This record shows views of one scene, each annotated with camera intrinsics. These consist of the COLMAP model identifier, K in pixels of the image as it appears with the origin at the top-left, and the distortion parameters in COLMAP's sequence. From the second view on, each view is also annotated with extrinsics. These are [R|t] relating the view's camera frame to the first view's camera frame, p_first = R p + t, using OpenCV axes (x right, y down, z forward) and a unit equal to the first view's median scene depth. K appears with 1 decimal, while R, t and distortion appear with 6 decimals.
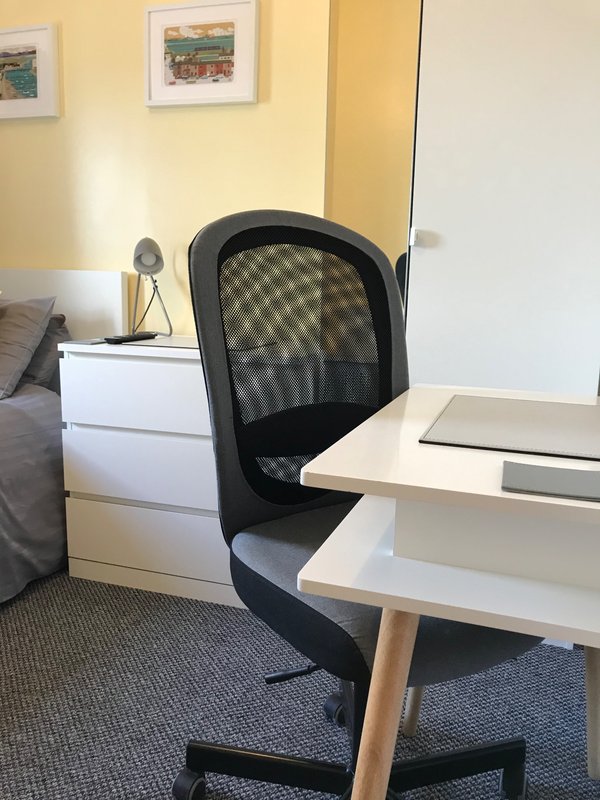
lens RADIAL K [[668.9, 0, 320.5], [0, 668.9, 399.5], [0, 0, 1]] dist [0.009610, 0.005891]
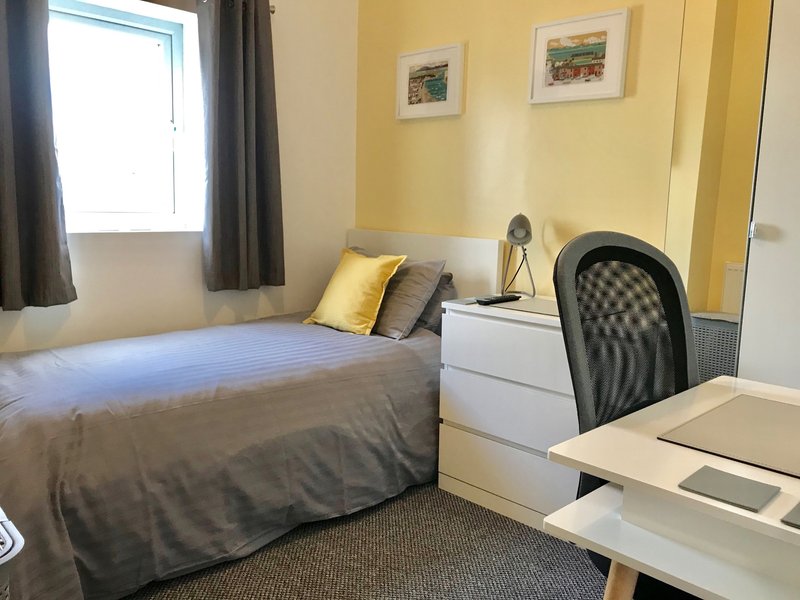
lens RADIAL K [[668.9, 0, 400.0], [0, 668.9, 300.0], [0, 0, 1]] dist [0.009610, 0.005891]
pose [[0.892360, 0.061419, -0.447125, 0.093239], [-0.079149, 0.996640, -0.021061, -0.049489], [0.444330, 0.054183, 0.894223, -0.152002]]
